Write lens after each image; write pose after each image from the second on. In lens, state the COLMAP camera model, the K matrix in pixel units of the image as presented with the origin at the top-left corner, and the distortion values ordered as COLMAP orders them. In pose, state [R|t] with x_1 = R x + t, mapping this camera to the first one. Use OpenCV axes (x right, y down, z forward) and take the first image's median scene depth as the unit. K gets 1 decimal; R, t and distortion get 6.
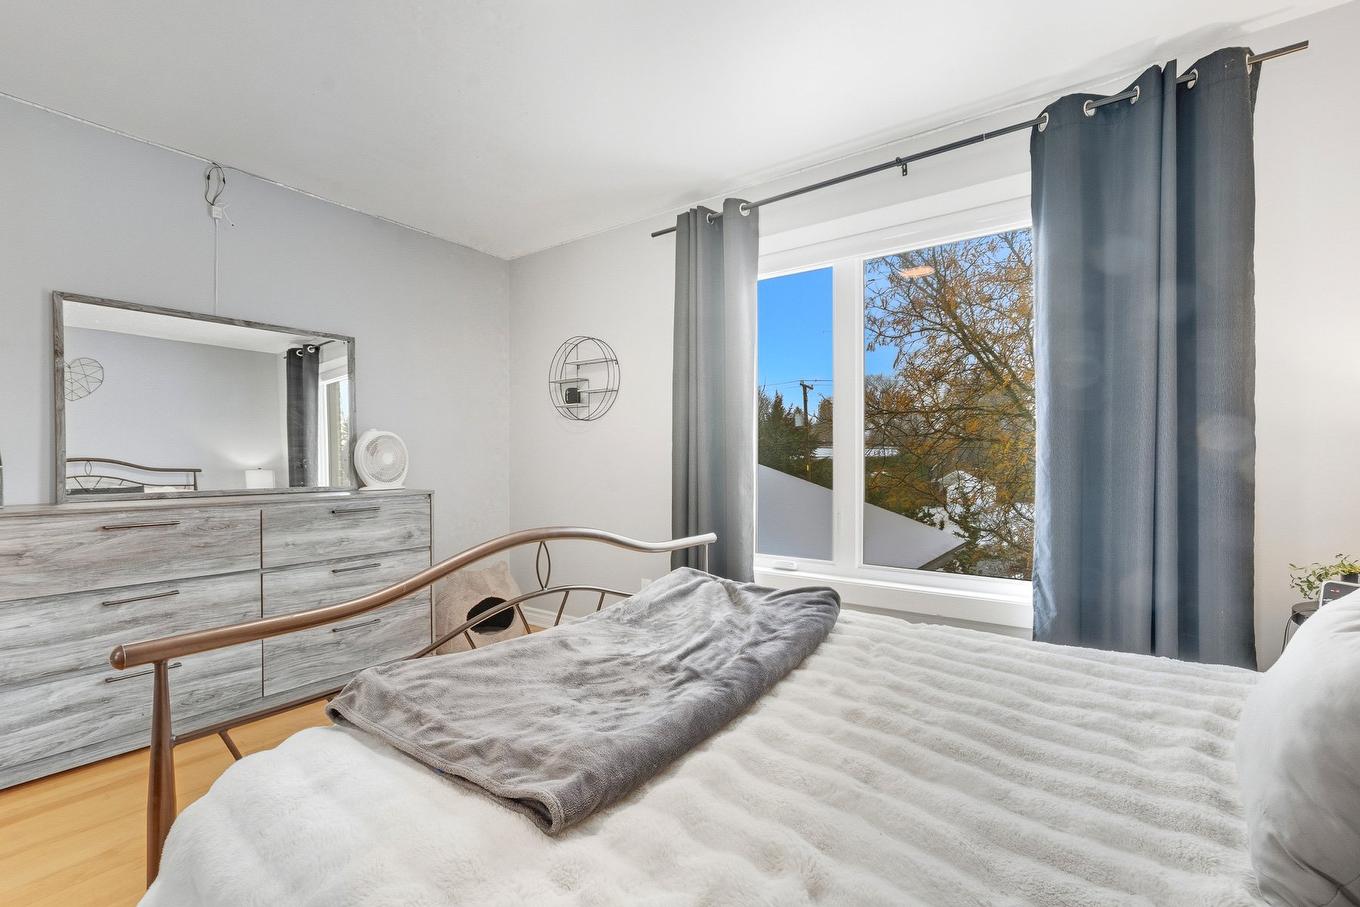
lens RADIAL K [[605.0, 0, 678.0], [0, 605.0, 459.0], [0, 0, 1]] dist [-0.004028, 0.000316]
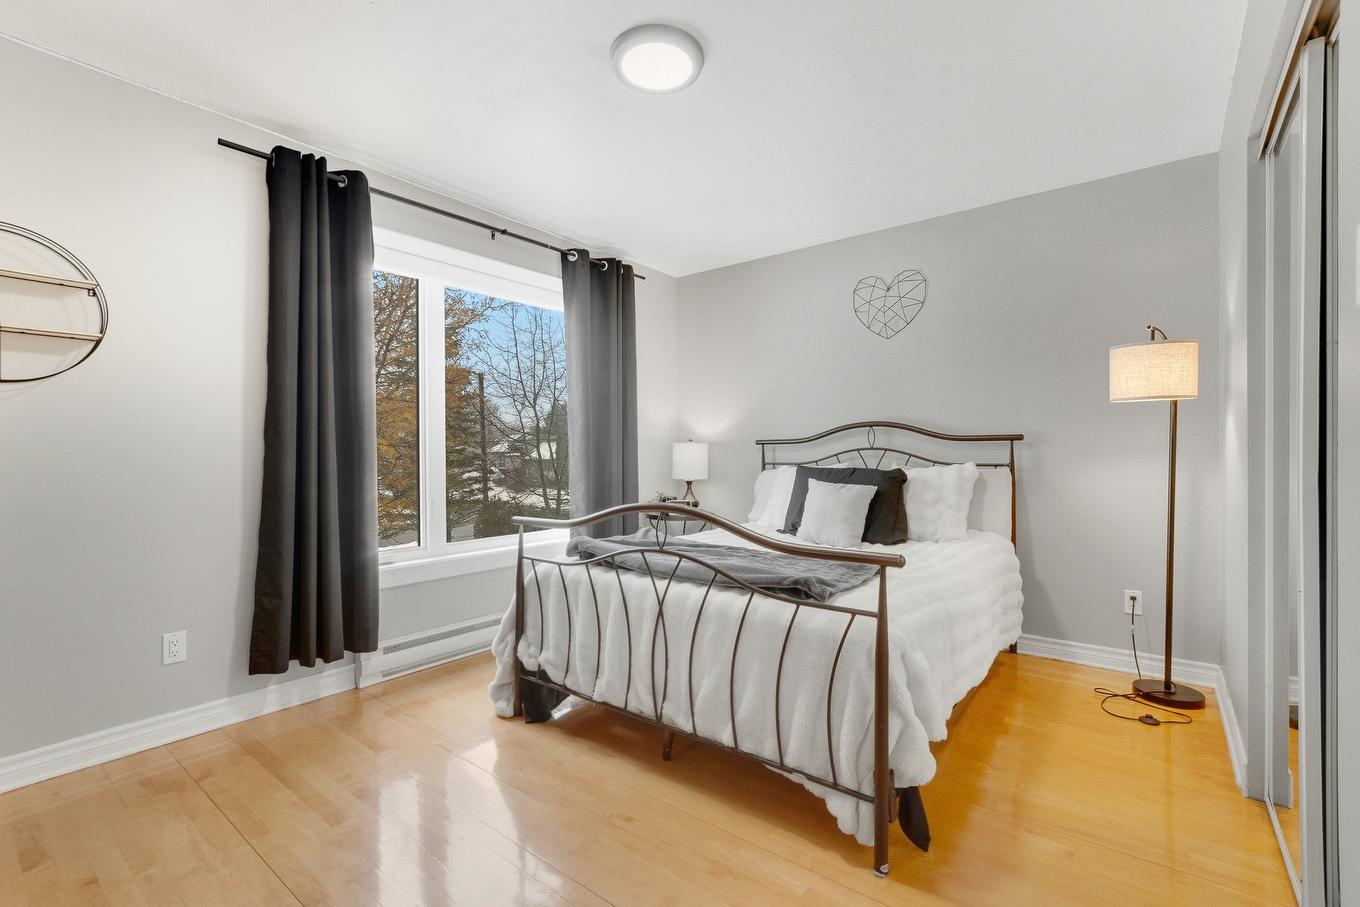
lens RADIAL K [[605.0, 0, 679.2], [0, 605.0, 451.3], [0, 0, 1]] dist [-0.004028, 0.000316]
pose [[0.023220, -0.004690, 0.999719, -0.961807], [-0.000458, 0.999989, 0.004701, -0.006854], [-0.999730, -0.000567, 0.023218, 0.560471]]
